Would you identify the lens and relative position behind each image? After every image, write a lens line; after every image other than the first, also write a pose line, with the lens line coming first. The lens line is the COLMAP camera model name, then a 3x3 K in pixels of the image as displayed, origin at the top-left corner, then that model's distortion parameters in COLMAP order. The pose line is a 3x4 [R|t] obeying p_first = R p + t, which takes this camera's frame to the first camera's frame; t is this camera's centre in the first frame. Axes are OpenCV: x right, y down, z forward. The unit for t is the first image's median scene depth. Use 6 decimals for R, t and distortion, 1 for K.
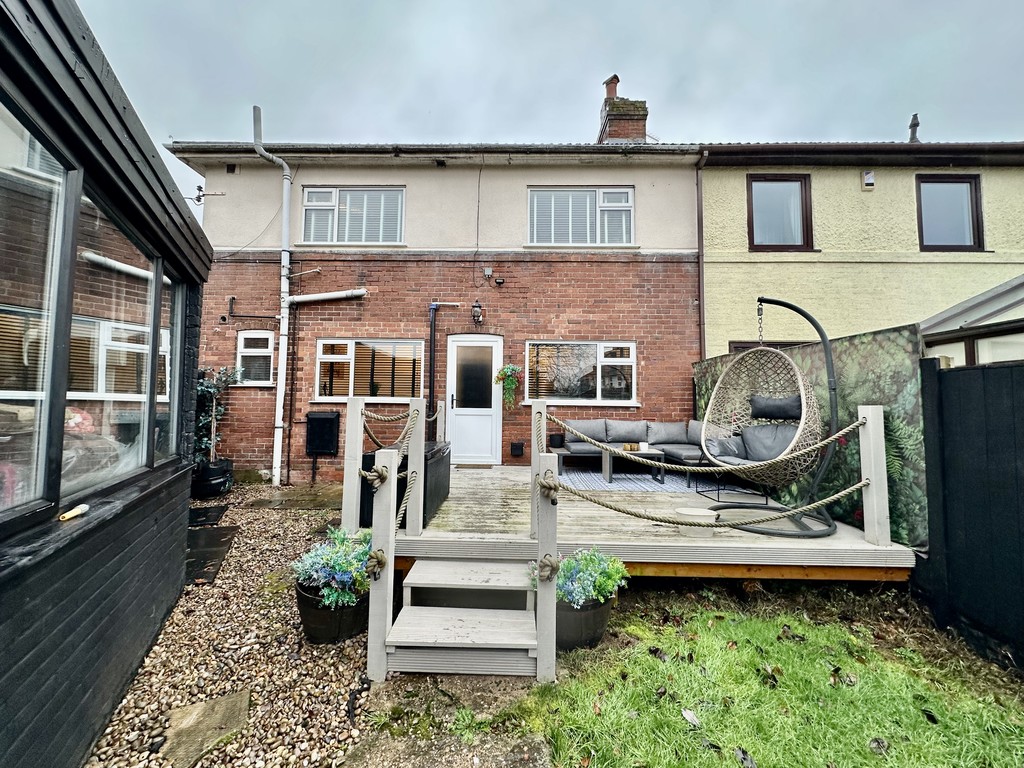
lens RADIAL K [[408.9, 0, 513.1], [0, 408.9, 382.6], [0, 0, 1]] dist [-0.001088, 0.000472]
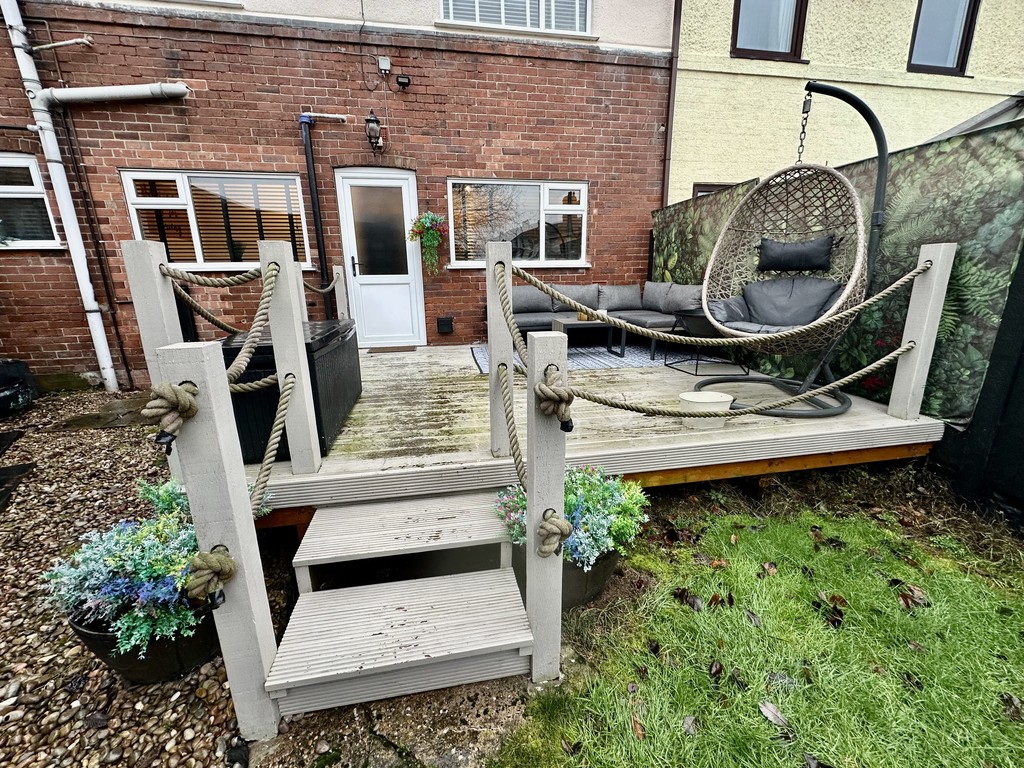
lens RADIAL K [[408.9, 0, 510.8], [0, 408.9, 381.4], [0, 0, 1]] dist [-0.001088, 0.000472]
pose [[0.980213, -0.074772, 0.183279, -0.025268], [0.016751, 0.953923, 0.299582, 0.035775], [-0.197235, -0.290584, 0.936301, 0.234933]]
